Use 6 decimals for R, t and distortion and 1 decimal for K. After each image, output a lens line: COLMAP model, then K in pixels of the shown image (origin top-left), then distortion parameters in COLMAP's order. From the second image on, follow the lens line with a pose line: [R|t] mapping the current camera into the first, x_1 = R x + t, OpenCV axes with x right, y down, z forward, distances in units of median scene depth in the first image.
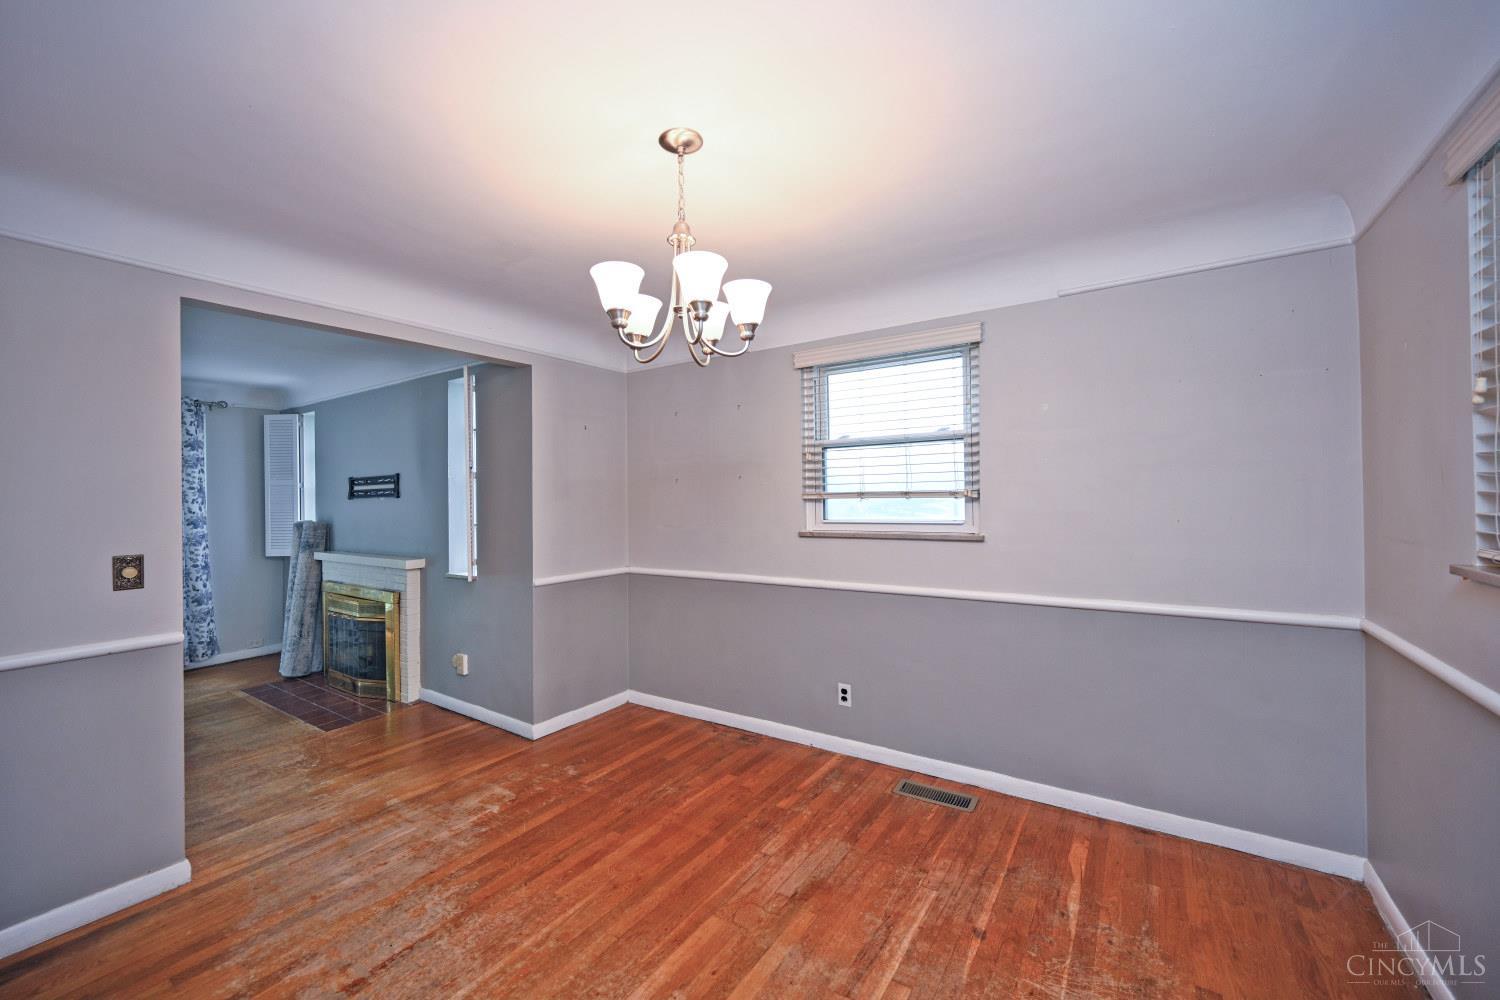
lens RADIAL K [[603.3, 0, 753.2], [0, 603.3, 493.9], [0, 0, 1]] dist [0.002410, 0.000882]
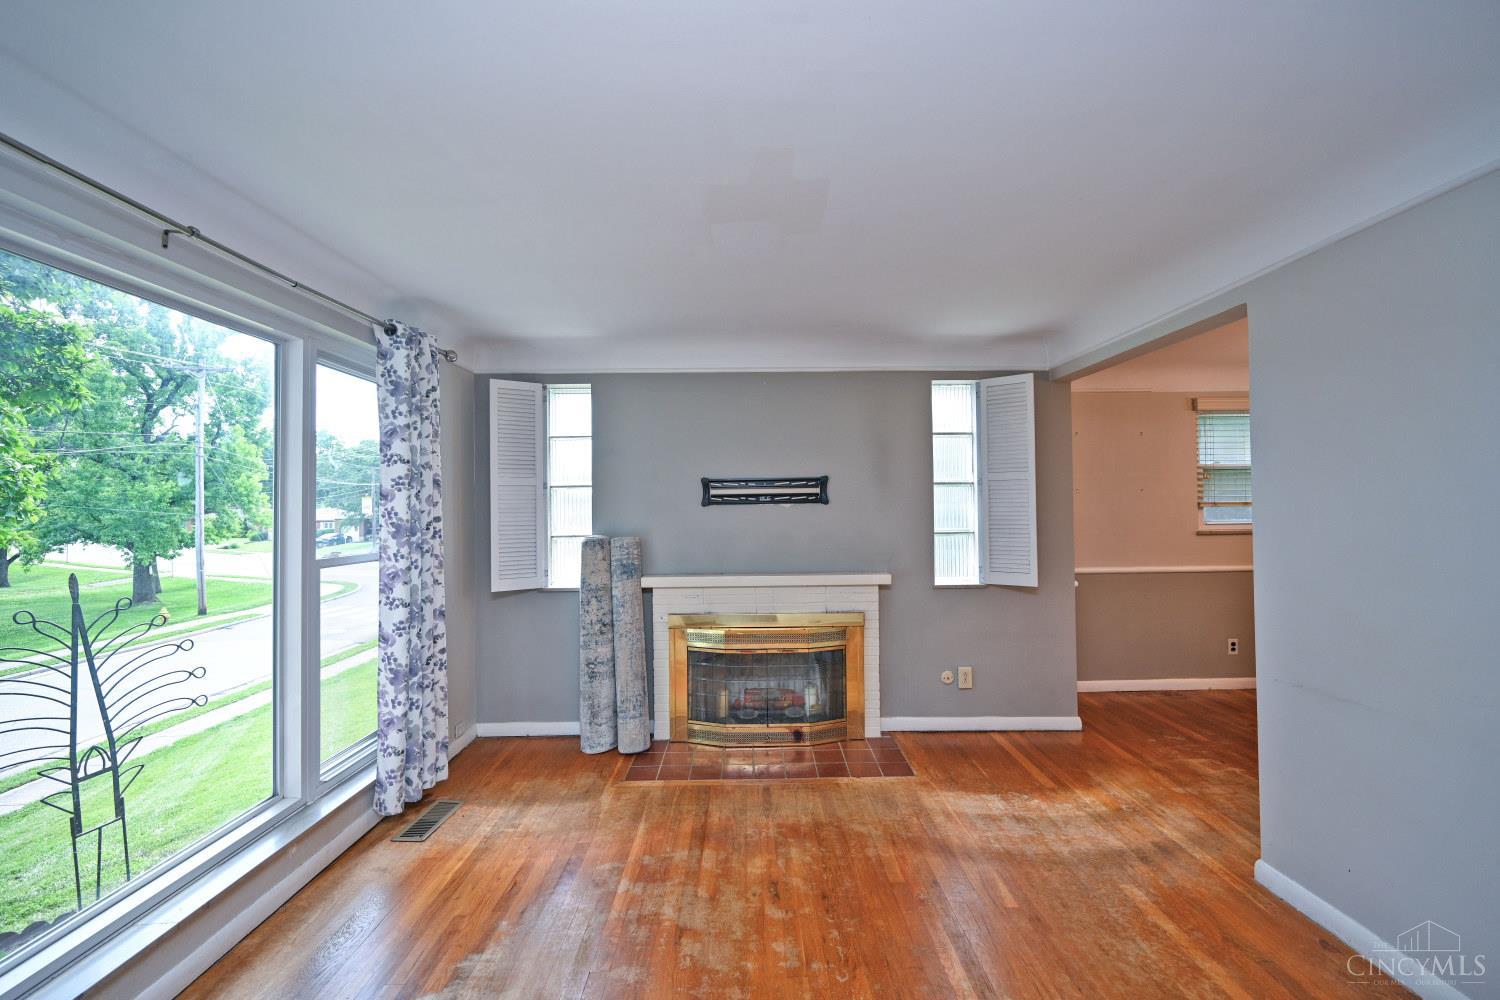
lens RADIAL K [[603.3, 0, 751.4], [0, 603.3, 499.7], [0, 0, 1]] dist [0.002410, 0.000882]
pose [[0.816035, 0.017944, 0.577724, -1.169150], [-0.002626, 0.999623, -0.027338, 0.023515], [-0.577997, 0.020792, 0.815774, 0.362523]]
